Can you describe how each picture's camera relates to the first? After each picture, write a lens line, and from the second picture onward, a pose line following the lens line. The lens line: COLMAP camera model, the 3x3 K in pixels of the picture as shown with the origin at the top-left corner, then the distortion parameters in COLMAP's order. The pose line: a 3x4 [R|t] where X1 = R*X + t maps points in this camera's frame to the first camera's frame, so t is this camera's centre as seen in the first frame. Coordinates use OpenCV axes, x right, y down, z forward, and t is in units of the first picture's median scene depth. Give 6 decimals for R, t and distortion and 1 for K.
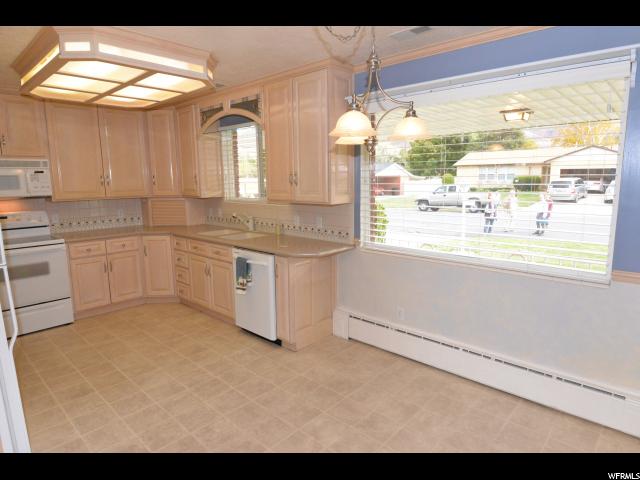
lens RADIAL K [[380.2, 0, 321.7], [0, 380.2, 236.7], [0, 0, 1]] dist [0.001904, -0.001109]
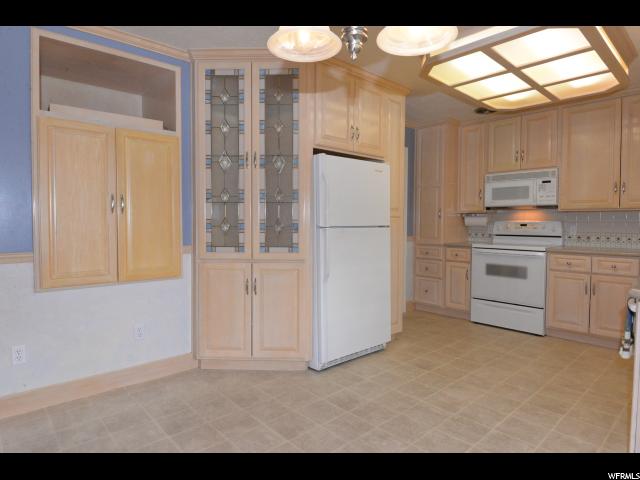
lens RADIAL K [[380.2, 0, 321.7], [0, 380.2, 236.7], [0, 0, 1]] dist [0.001904, -0.001109]
pose [[-0.076495, 0.050454, -0.995793, 0.346353], [-0.155933, 0.985825, 0.061928, 0.007995], [0.984801, 0.160014, -0.067543, 0.507169]]
